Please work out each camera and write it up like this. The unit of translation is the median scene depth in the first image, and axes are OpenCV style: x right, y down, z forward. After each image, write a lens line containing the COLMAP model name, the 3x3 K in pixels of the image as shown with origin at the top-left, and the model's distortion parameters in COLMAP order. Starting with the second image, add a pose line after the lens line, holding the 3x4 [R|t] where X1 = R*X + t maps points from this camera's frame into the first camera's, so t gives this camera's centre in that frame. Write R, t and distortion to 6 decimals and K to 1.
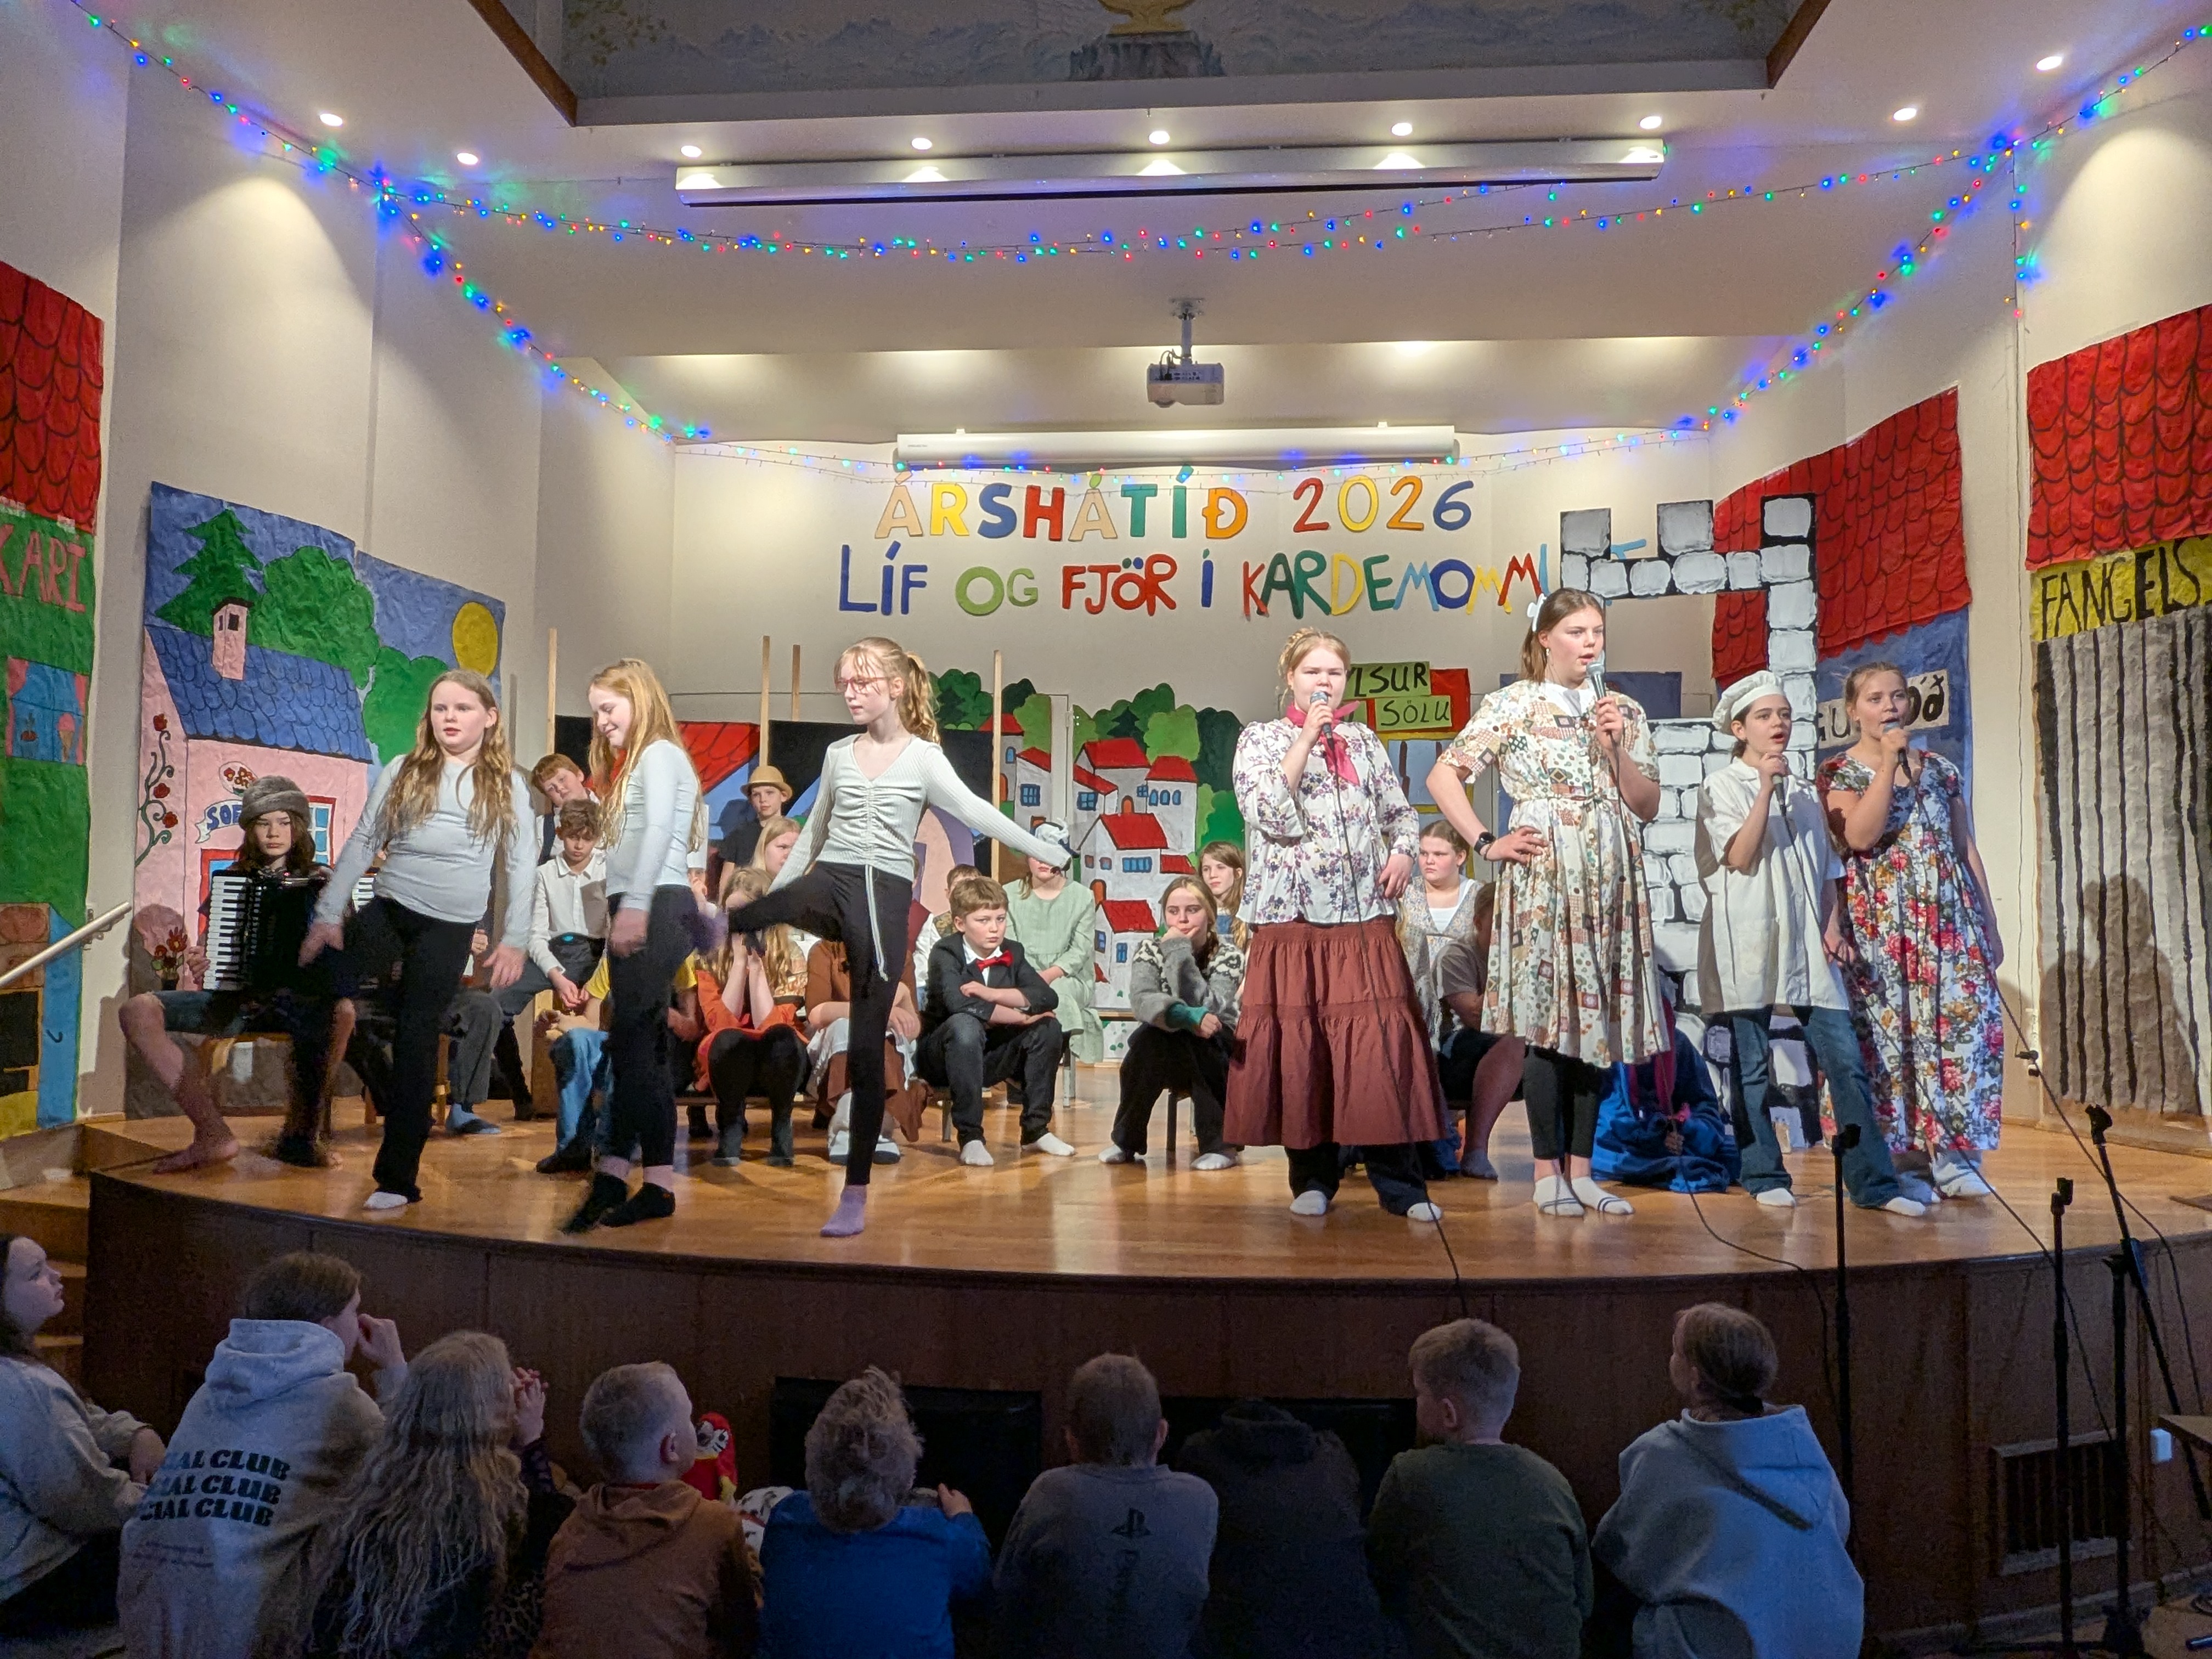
lens RADIAL K [[1601.0, 0, 1089.8], [0, 1601.0, 824.4], [0, 0, 1]] dist [0.002973, -0.007488]
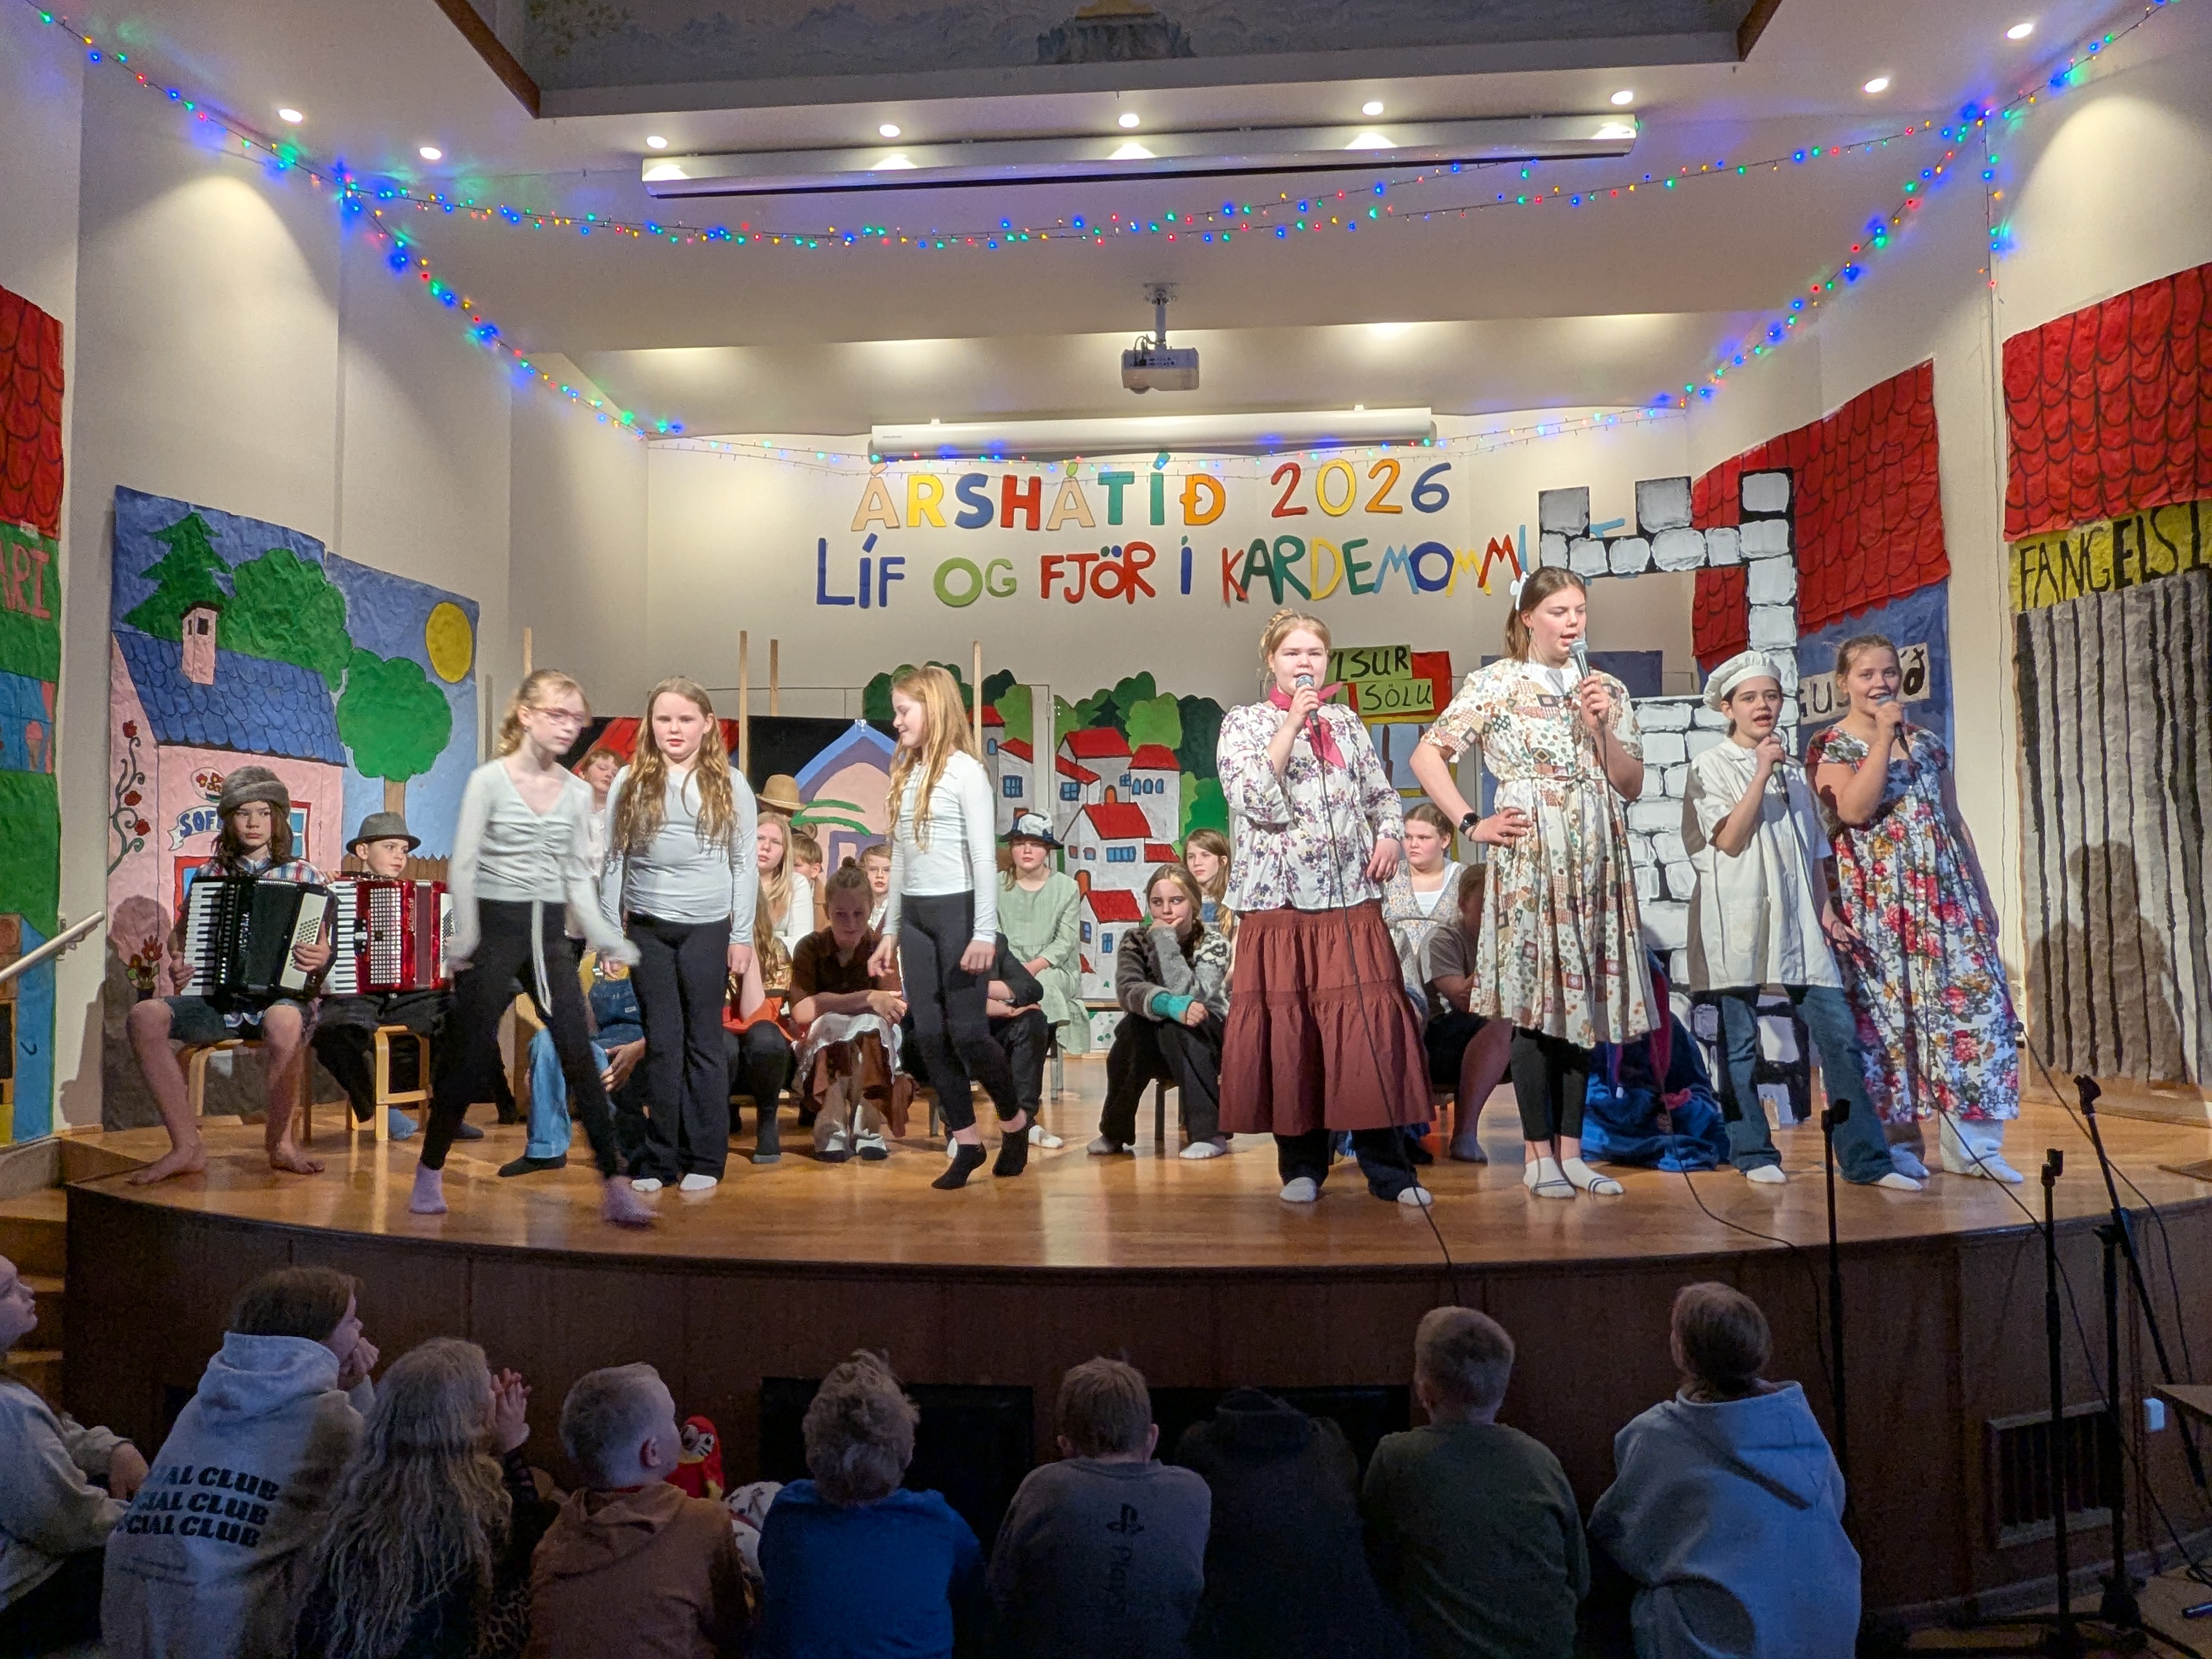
lens RADIAL K [[1601.0, 0, 1089.9], [0, 1601.0, 824.4], [0, 0, 1]] dist [0.002973, -0.007488]
pose [[0.999771, -0.019286, 0.009317, 0.001115], [0.019234, 0.999799, 0.005681, 0.000647], [-0.009425, -0.005501, 0.999940, 0.003836]]
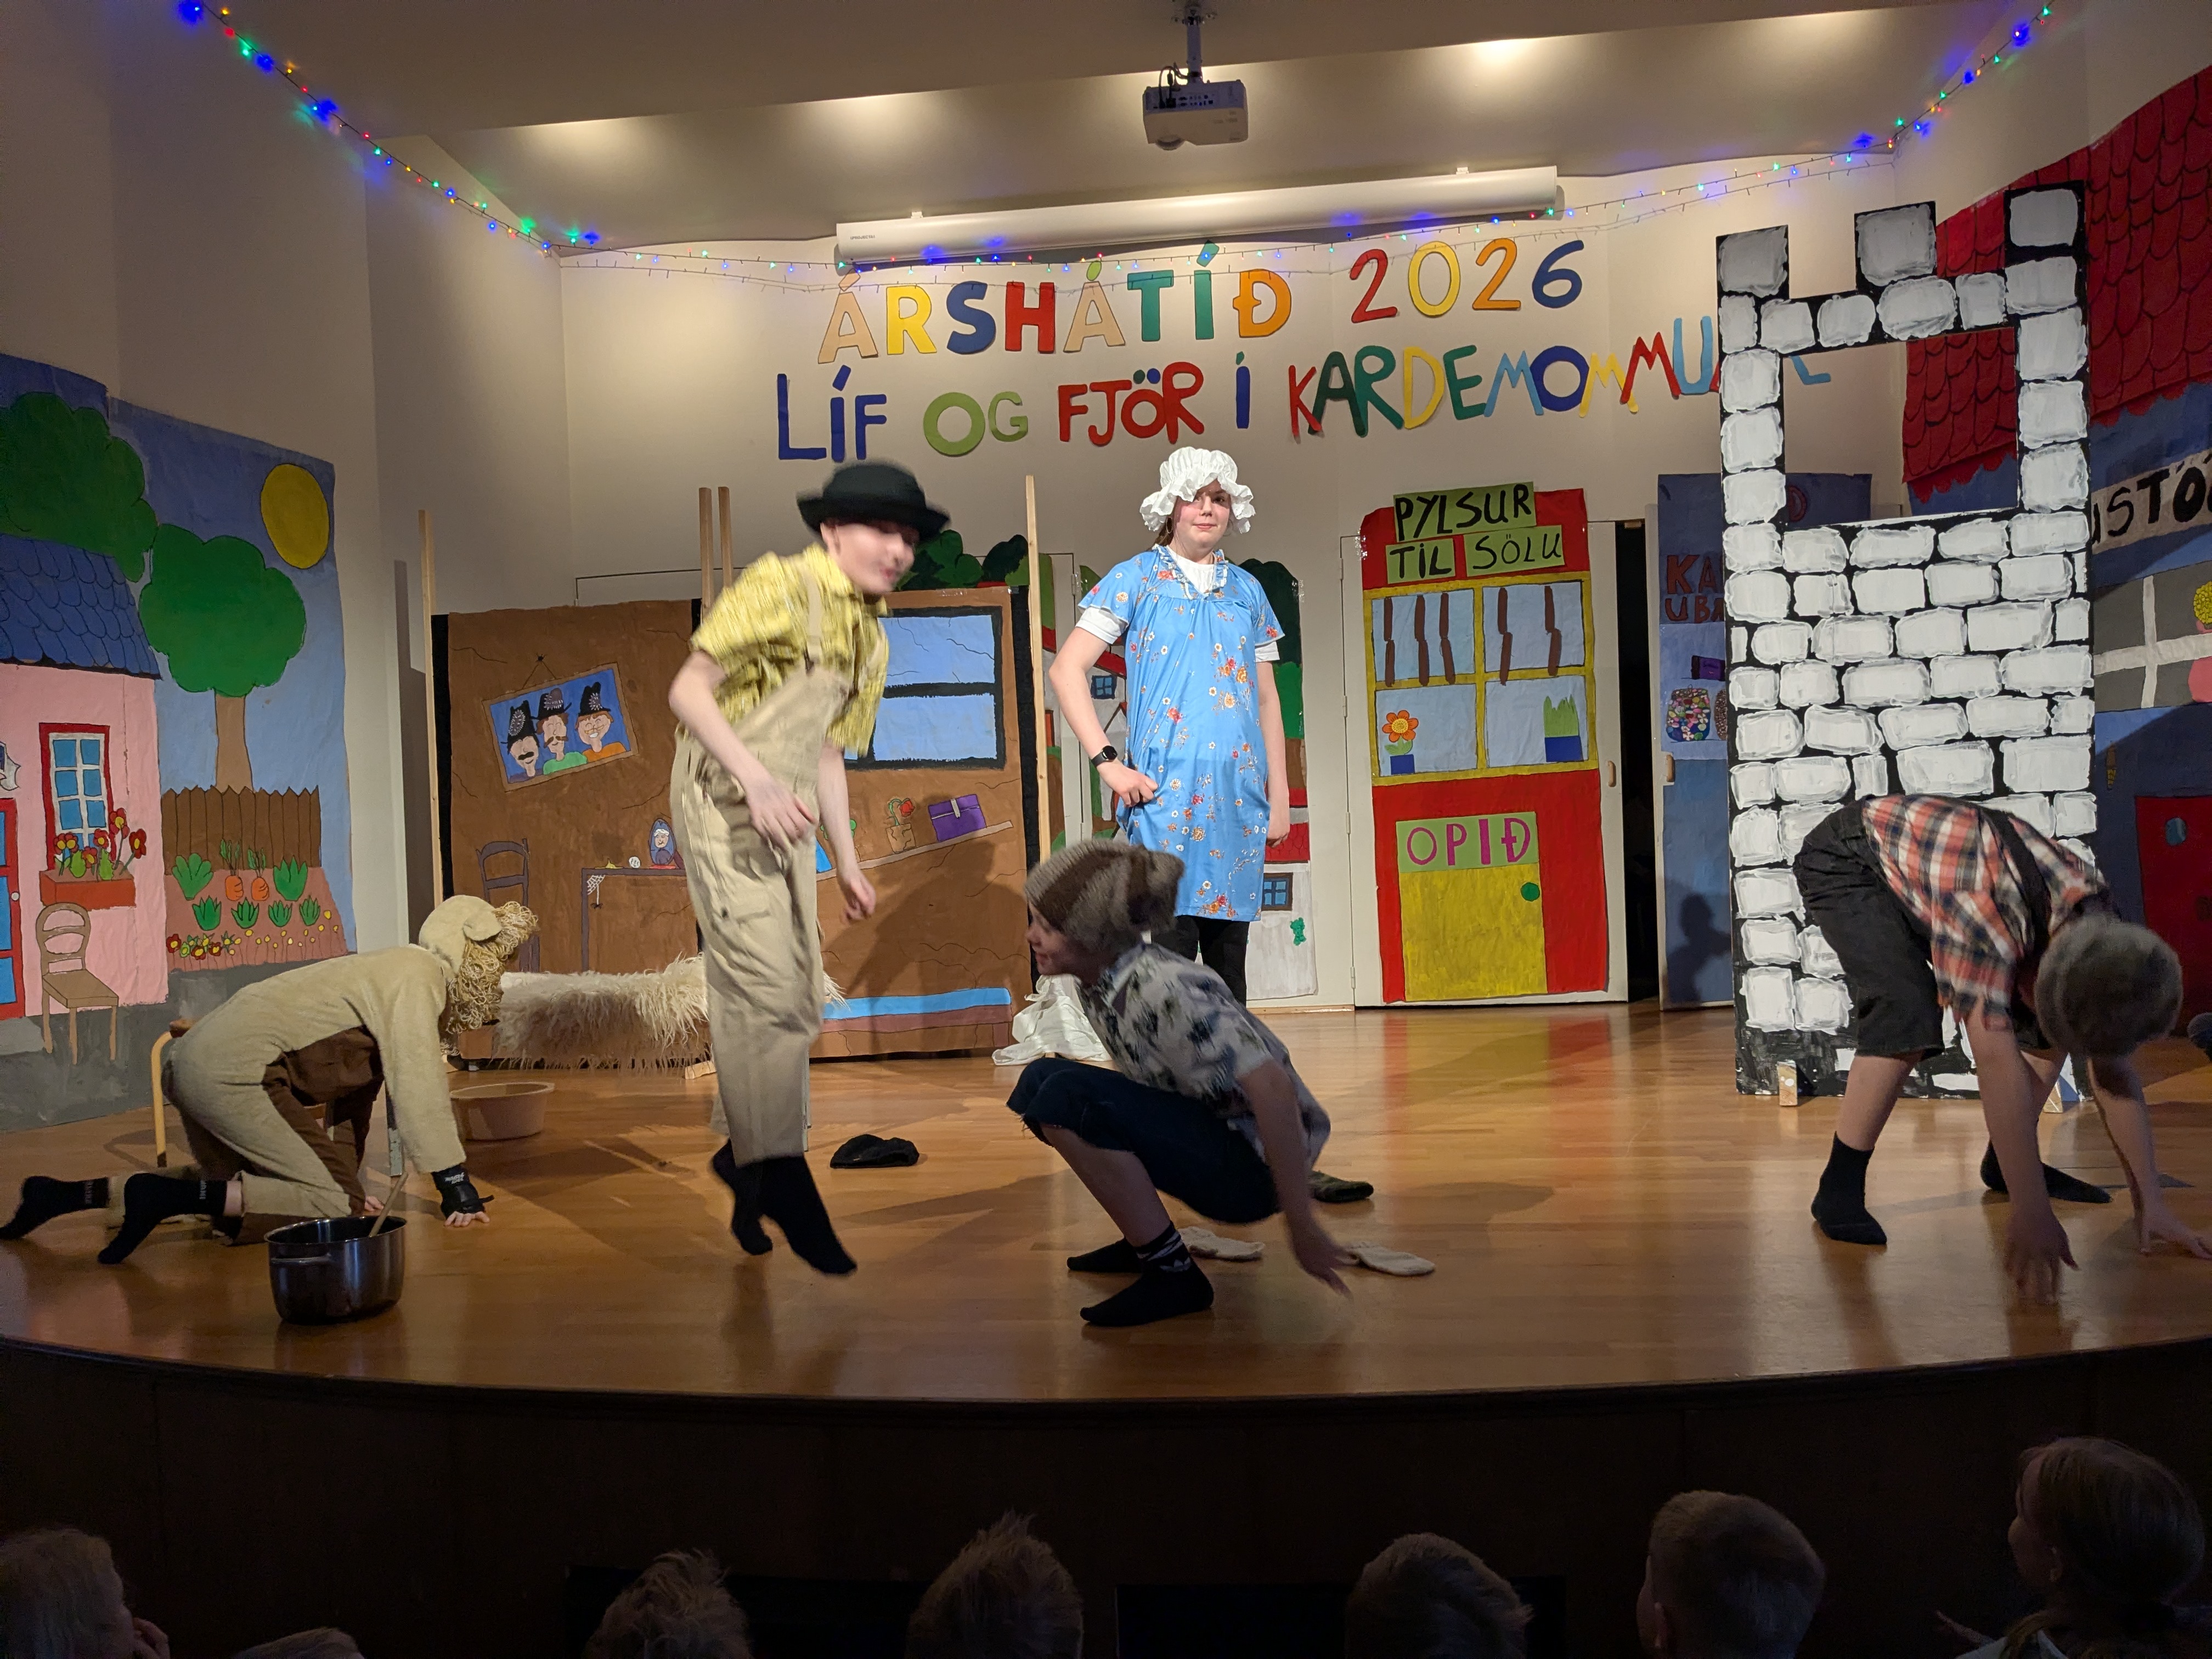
lens RADIAL K [[1749.9, 0, 1105.9], [0, 1749.9, 879.5], [0, 0, 1]] dist [0.045647, -0.078262]
pose [[0.998385, -0.047736, -0.030817, 0.022208], [0.050223, 0.995052, 0.085732, 0.006709], [0.026572, -0.087141, 0.995842, 0.127333]]
